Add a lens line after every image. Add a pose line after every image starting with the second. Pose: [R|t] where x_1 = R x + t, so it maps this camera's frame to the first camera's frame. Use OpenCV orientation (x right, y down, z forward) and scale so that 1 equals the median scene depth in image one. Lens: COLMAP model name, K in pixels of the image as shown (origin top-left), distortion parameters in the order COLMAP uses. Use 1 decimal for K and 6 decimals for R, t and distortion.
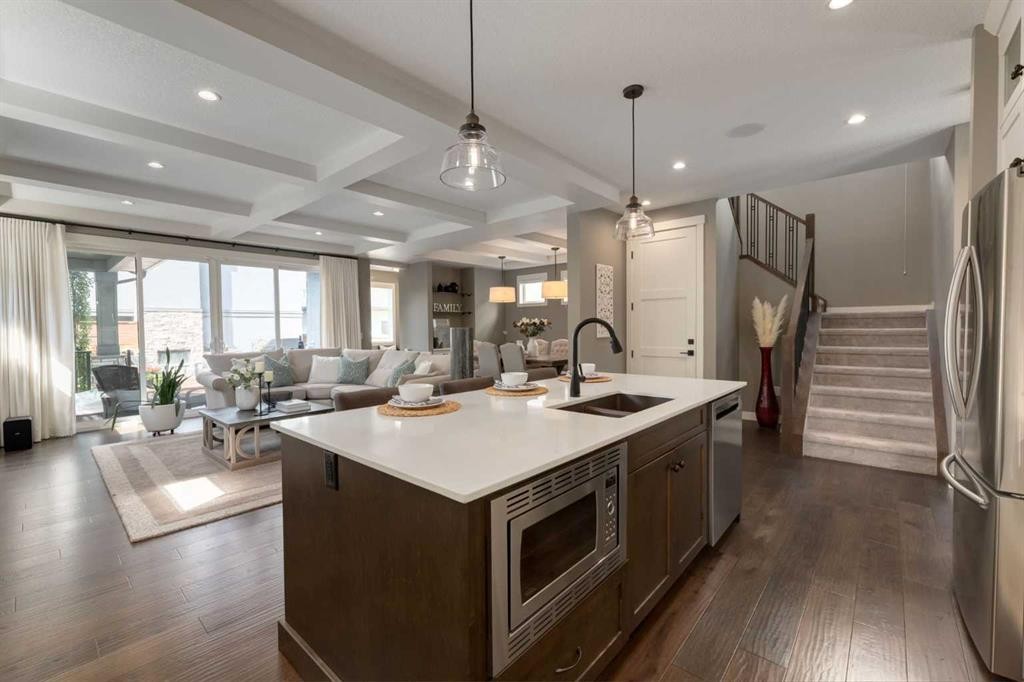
lens RADIAL K [[426.7, 0, 509.3], [0, 426.7, 338.7], [0, 0, 1]] dist [-0.000287, -0.000046]
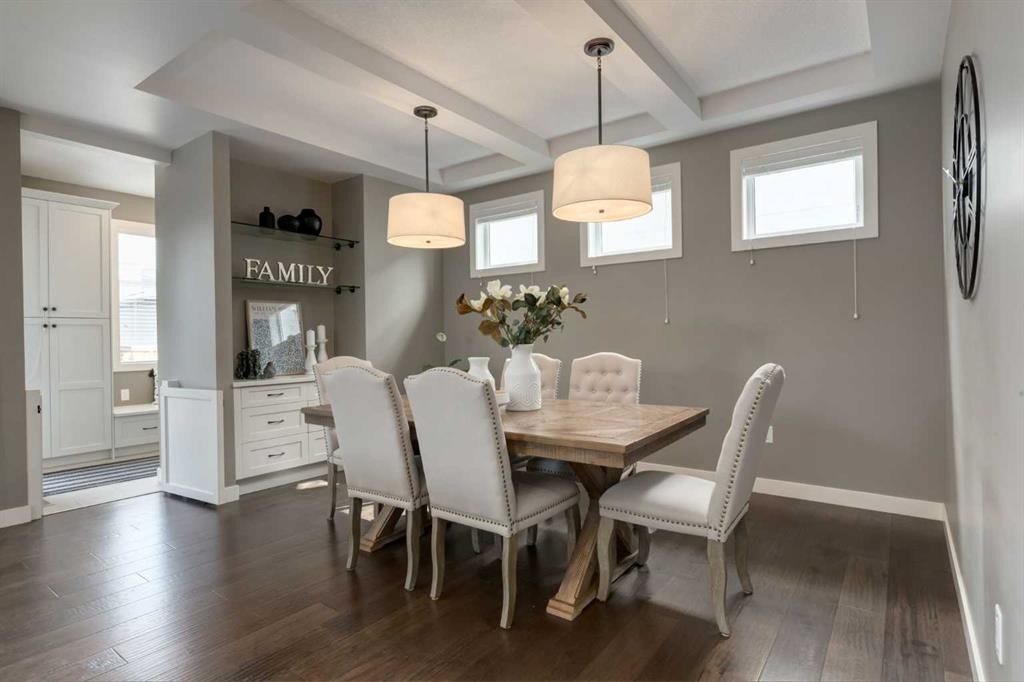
lens RADIAL K [[523.9, 0, 513.8], [0, 523.9, 337.9], [0, 0, 1]] dist [-0.001529, 0.000299]
pose [[0.995073, -0.003717, 0.099080, 0.011489], [0.006180, 0.999679, -0.024563, -0.000386], [-0.098957, 0.025054, 0.994776, 0.598568]]
